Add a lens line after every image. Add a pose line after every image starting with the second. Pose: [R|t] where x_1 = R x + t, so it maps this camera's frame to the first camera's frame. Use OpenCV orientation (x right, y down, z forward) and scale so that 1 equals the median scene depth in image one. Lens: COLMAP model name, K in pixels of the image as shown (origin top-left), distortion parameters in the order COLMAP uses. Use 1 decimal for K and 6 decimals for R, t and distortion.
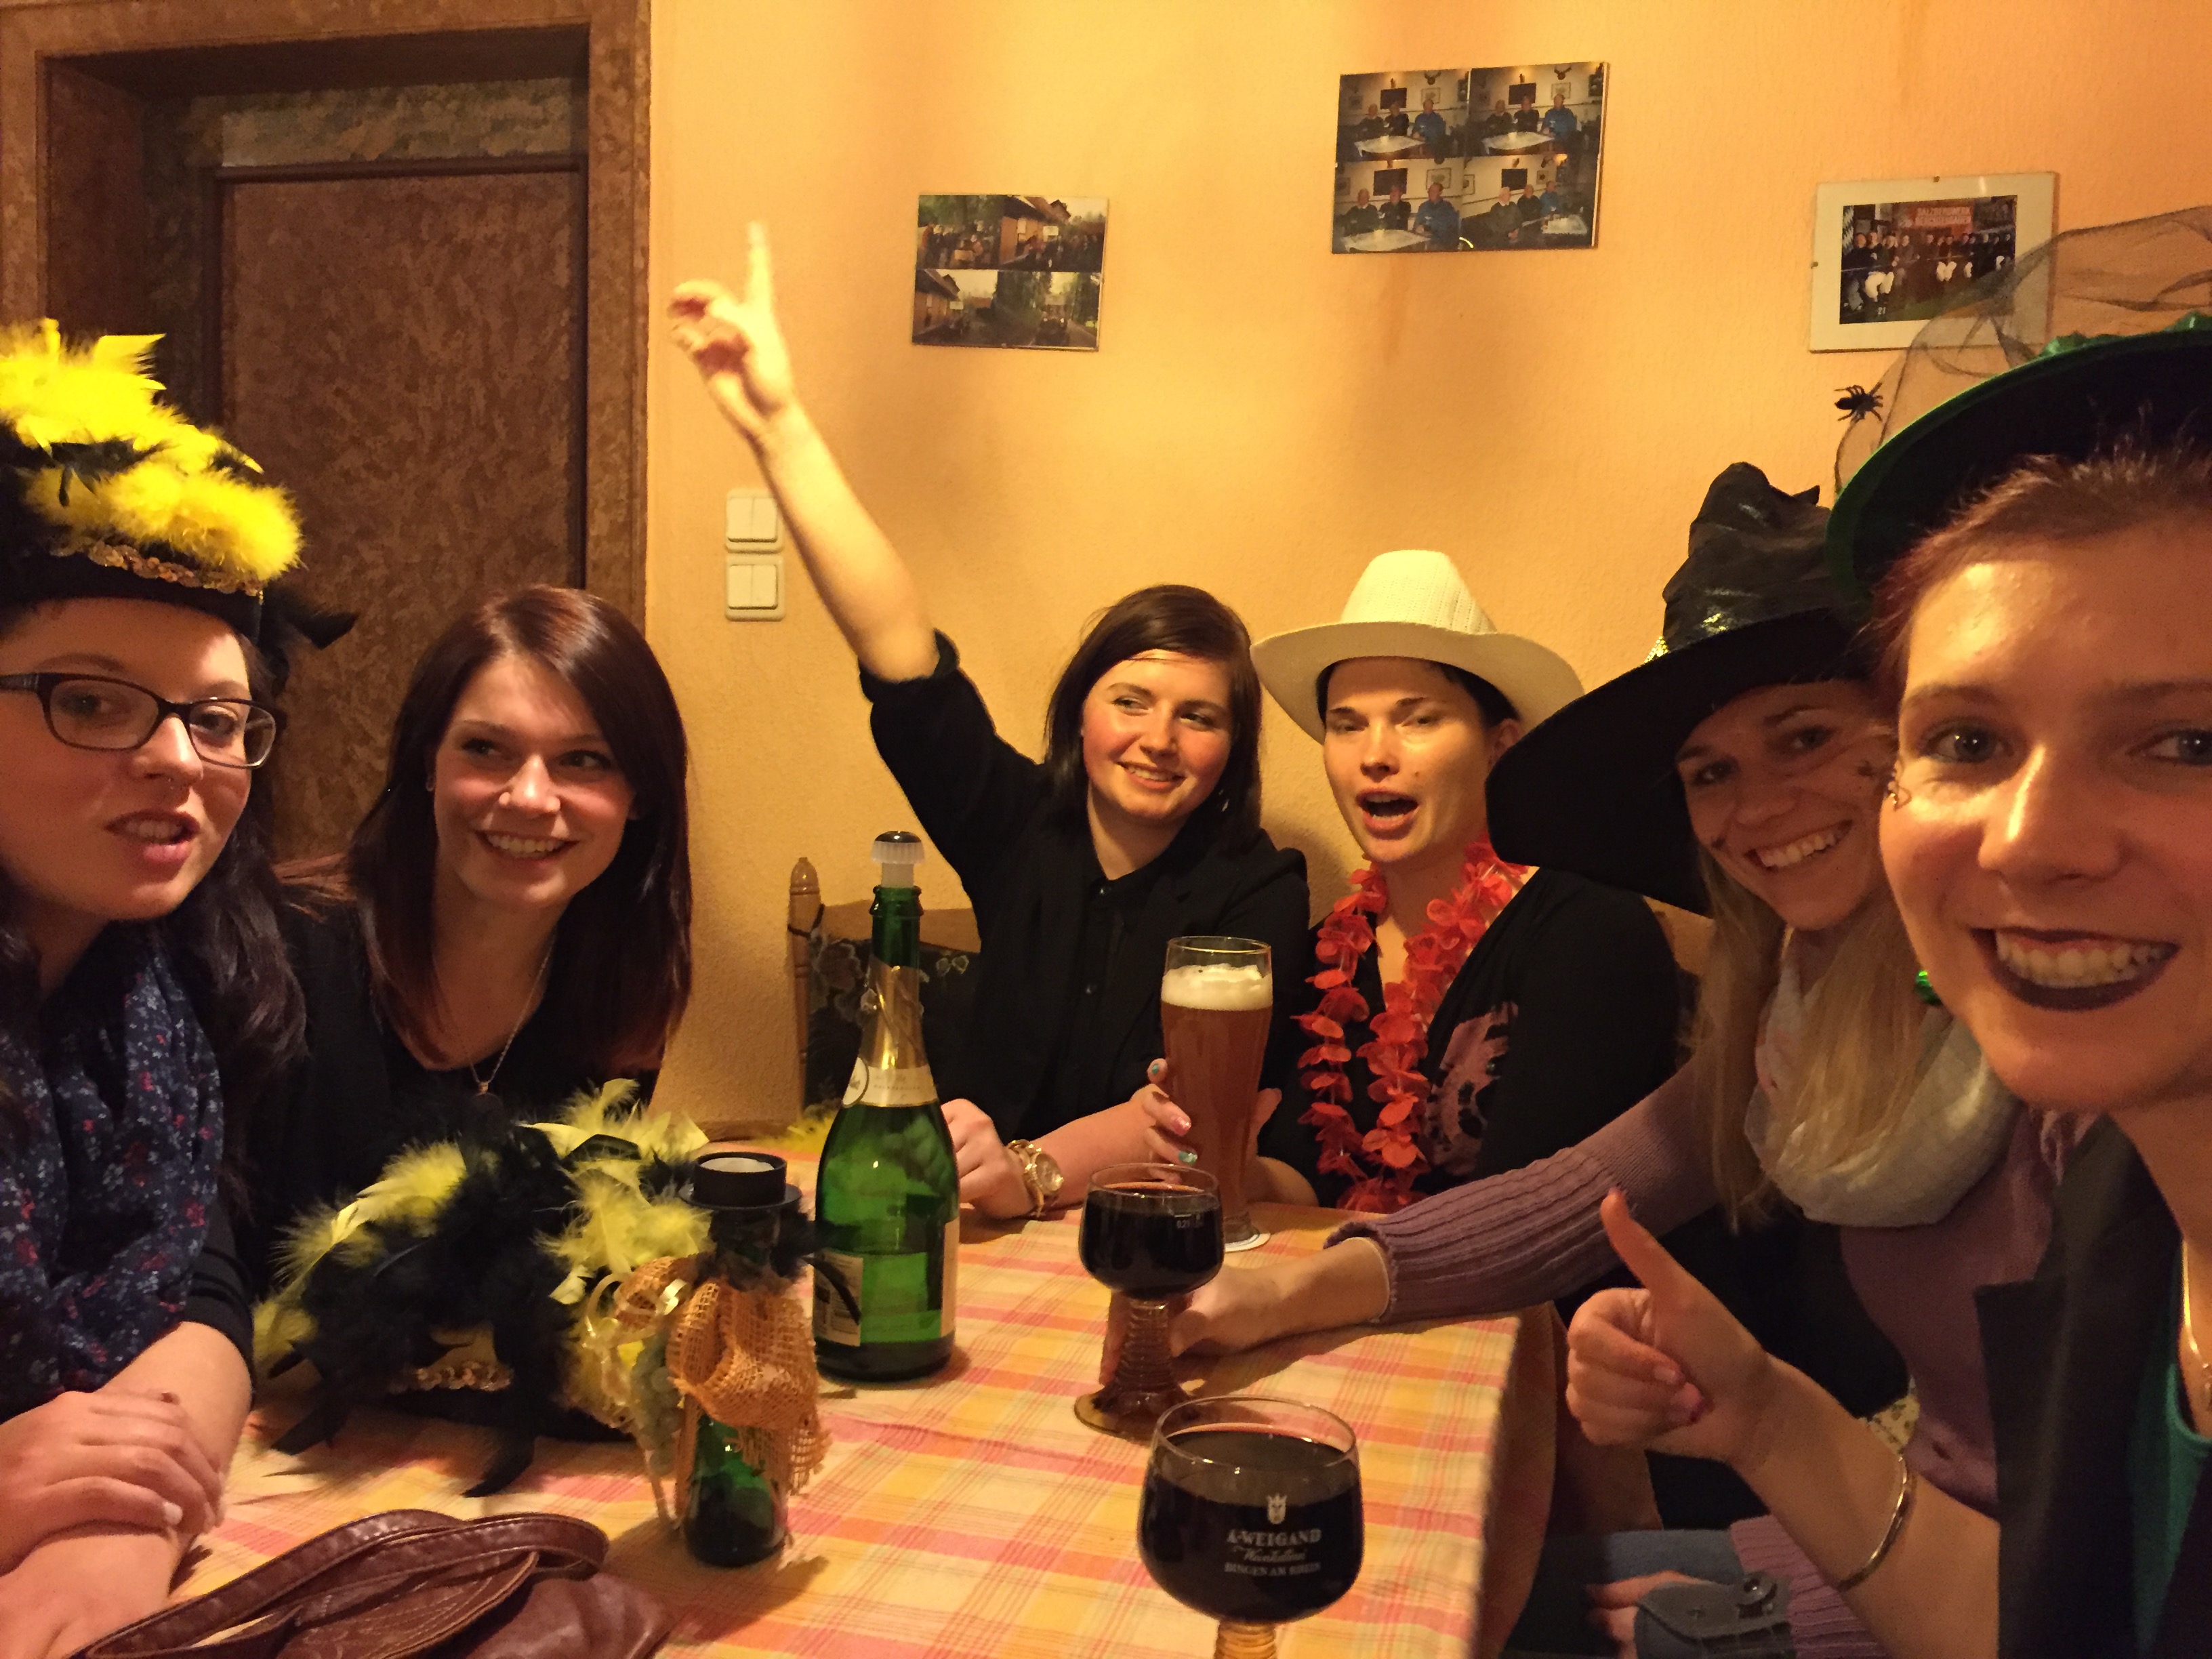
lens RADIAL K [[1897.8, 0, 1098.2], [0, 1897.8, 826.8], [0, 0, 1]] dist [0.076203, -0.098768]
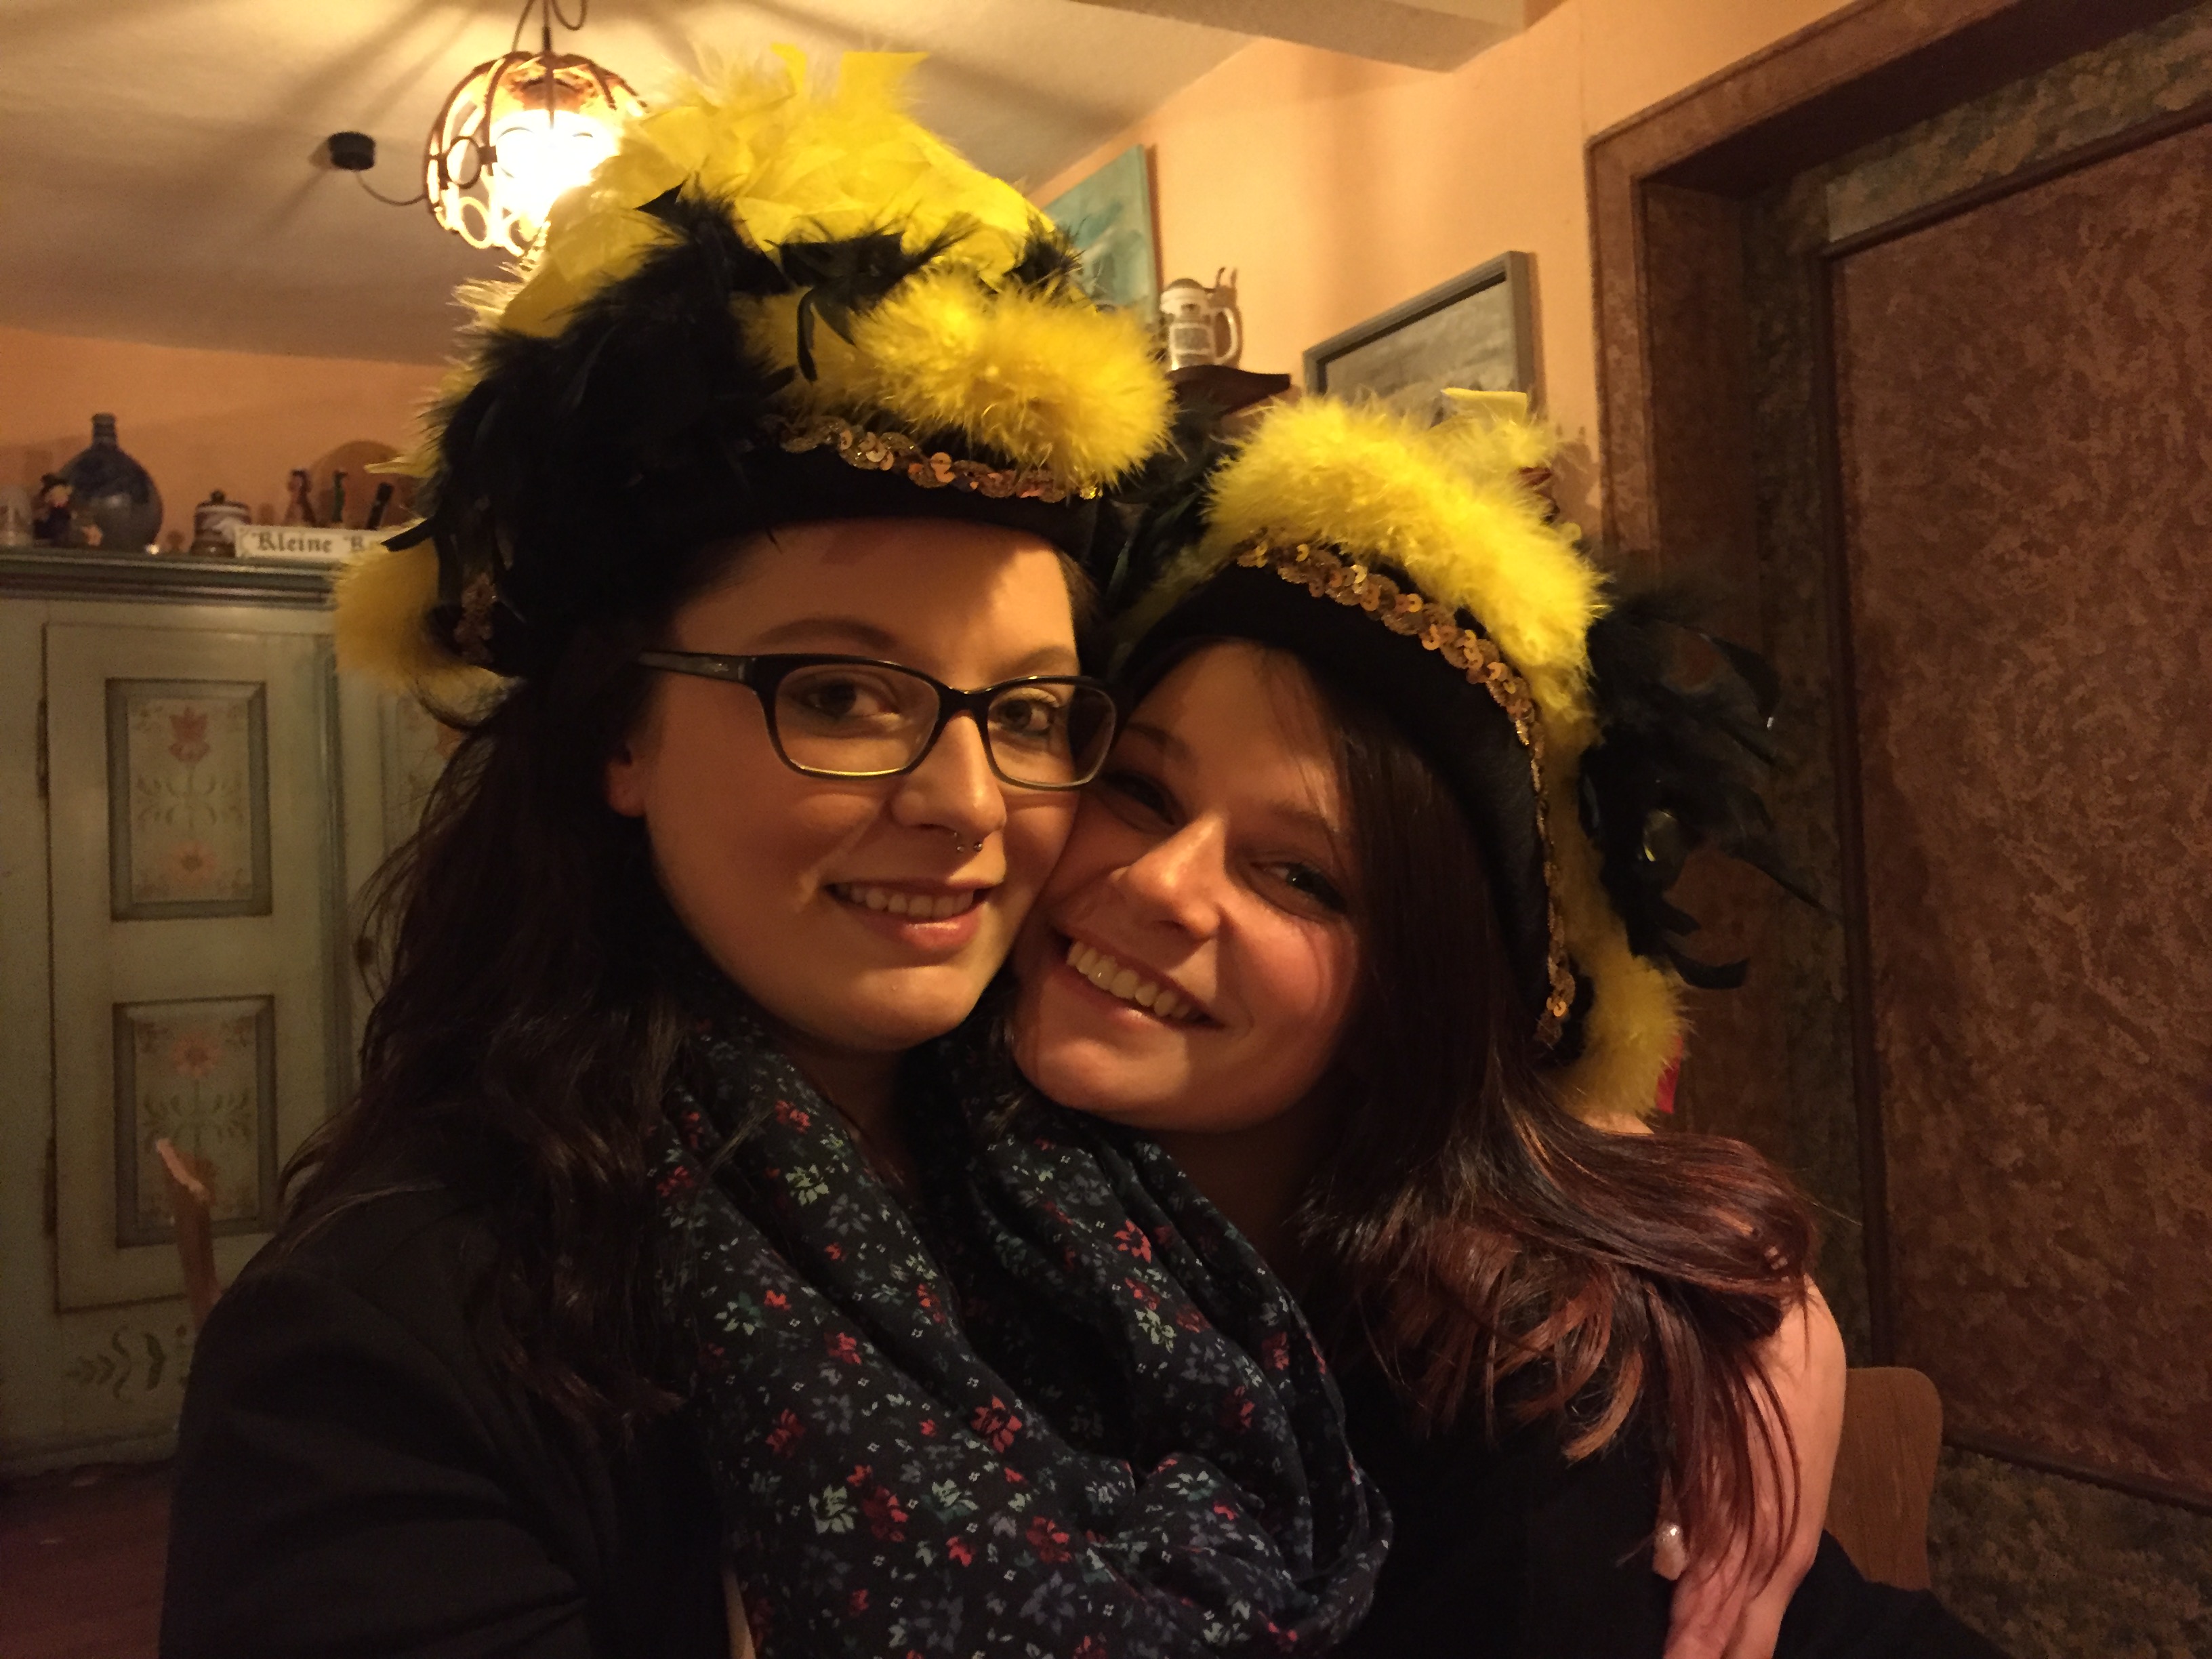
lens RADIAL K [[1897.8, 0, 1106.2], [0, 1897.8, 829.1], [0, 0, 1]] dist [0.076203, -0.098768]
pose [[0.706258, -0.090528, -0.702143, -0.113742], [0.027117, 0.994522, -0.100949, 0.000451], [0.707435, 0.052256, 0.704844, 0.193246]]
